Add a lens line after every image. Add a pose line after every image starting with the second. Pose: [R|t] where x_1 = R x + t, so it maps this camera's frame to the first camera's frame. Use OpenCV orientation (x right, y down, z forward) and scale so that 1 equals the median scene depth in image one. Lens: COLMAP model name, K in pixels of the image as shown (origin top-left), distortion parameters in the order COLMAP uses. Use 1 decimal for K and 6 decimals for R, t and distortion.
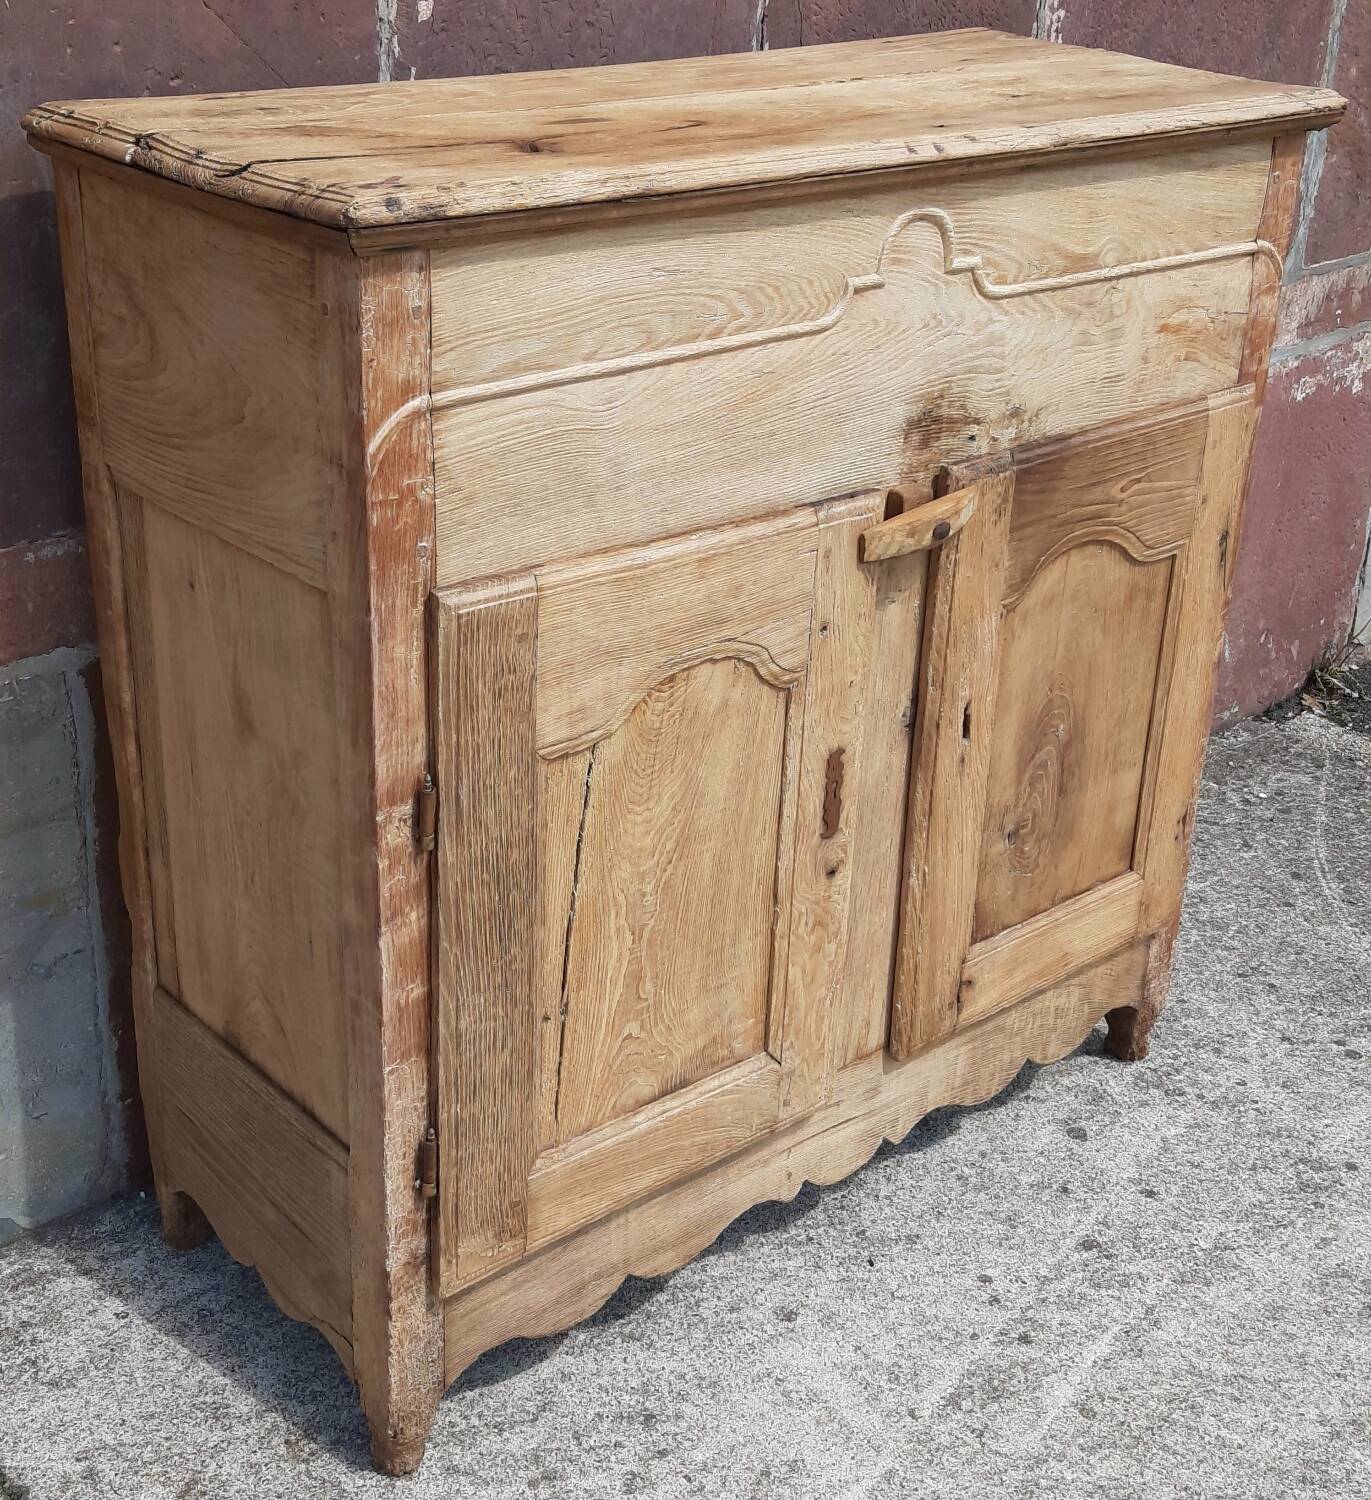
lens RADIAL K [[2003.7, 0, 627.5], [0, 2003.7, 681.0], [0, 0, 1]] dist [0.183087, -0.538669]
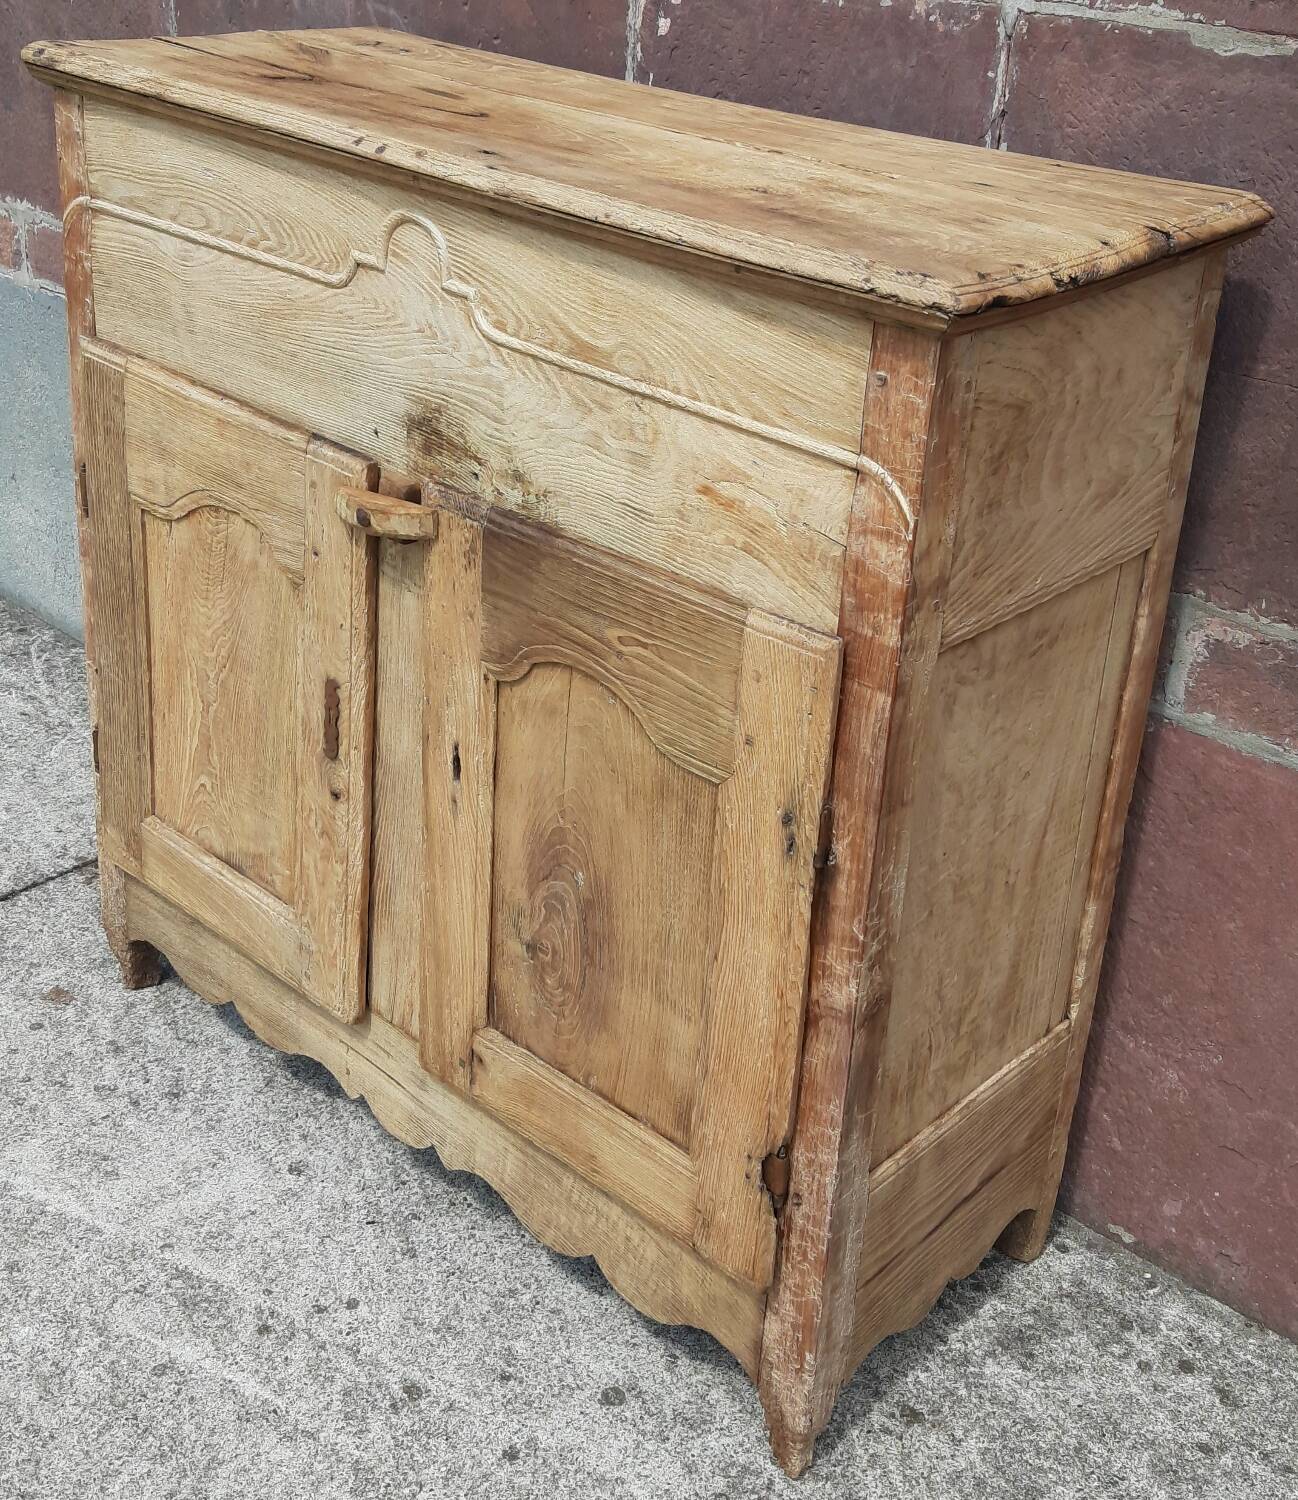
lens RADIAL K [[1807.1, 0, 729.2], [0, 1807.1, 589.3], [0, 0, 1]] dist [0.177262, -0.523153]
pose [[0.180096, 0.372146, -0.910534, 0.998516], [-0.460775, 0.849745, 0.256164, -0.350146], [0.869052, 0.373418, 0.324511, 0.832911]]
